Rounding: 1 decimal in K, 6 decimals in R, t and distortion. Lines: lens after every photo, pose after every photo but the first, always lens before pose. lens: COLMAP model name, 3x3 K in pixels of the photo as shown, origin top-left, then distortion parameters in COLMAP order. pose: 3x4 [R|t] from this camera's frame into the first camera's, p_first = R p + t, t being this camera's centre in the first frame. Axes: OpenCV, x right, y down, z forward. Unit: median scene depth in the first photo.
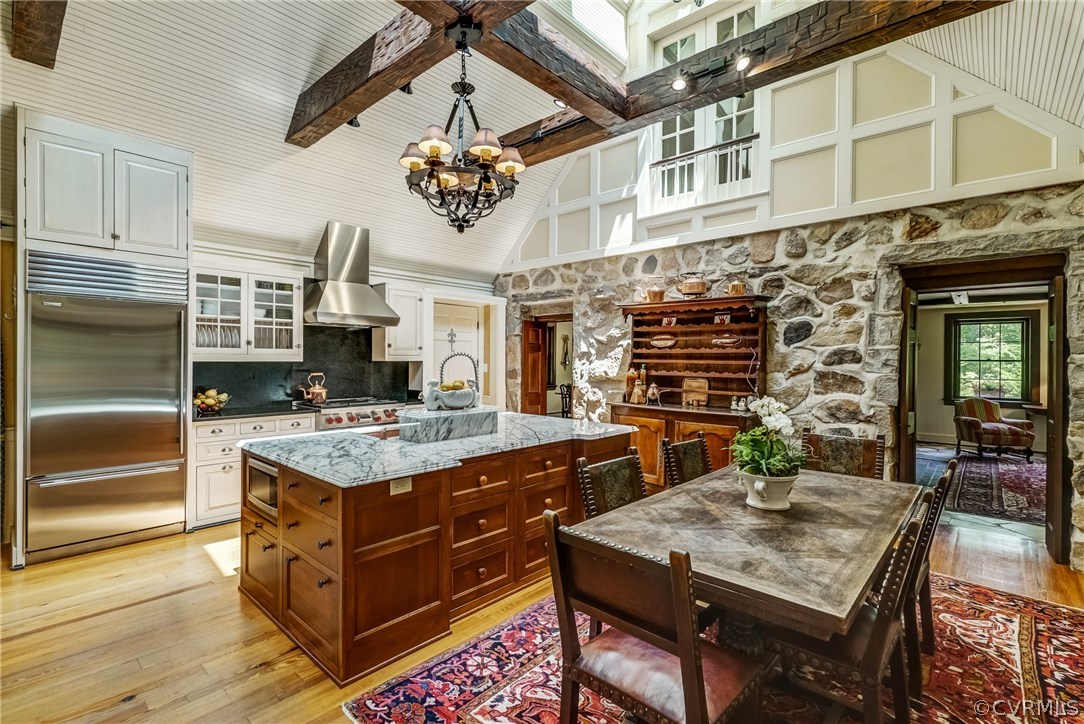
lens RADIAL K [[493.6, 0, 535.1], [0, 493.6, 358.7], [0, 0, 1]] dist [-0.002043, -0.000286]
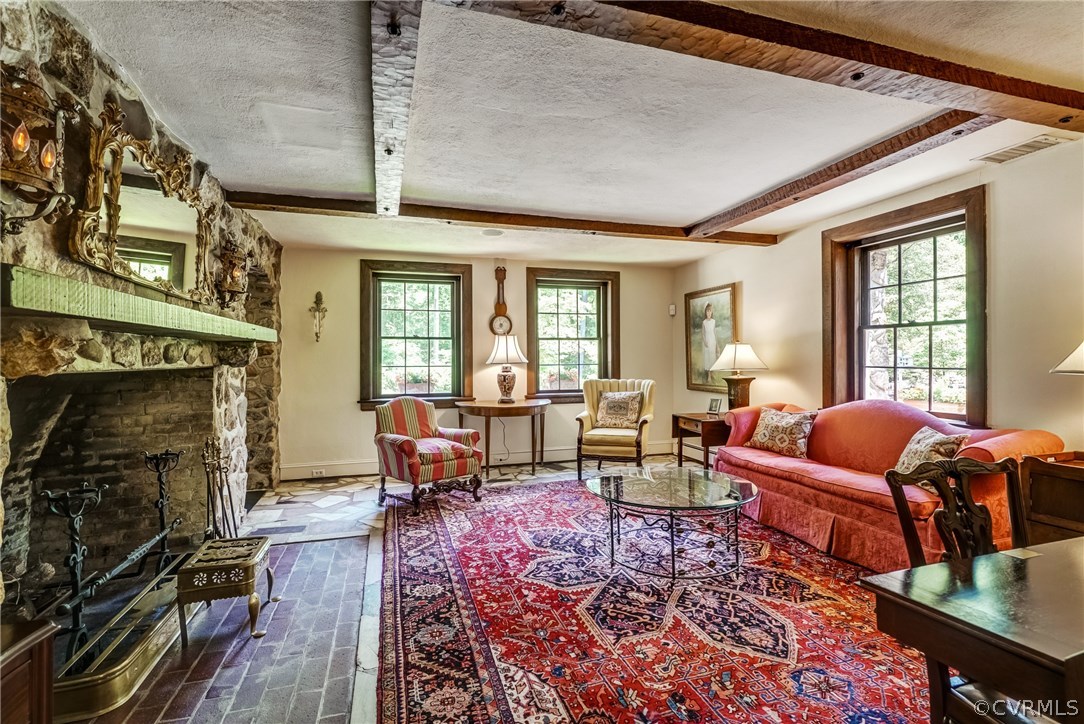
lens RADIAL K [[493.6, 0, 535.1], [0, 493.6, 358.7], [0, 0, 1]] dist [-0.002043, -0.000286]
pose [[0.518377, -0.007295, 0.855121, 0.481385], [0.012032, 0.999927, 0.001236, 0.035670], [-0.855068, 0.009648, 0.518426, 0.571936]]
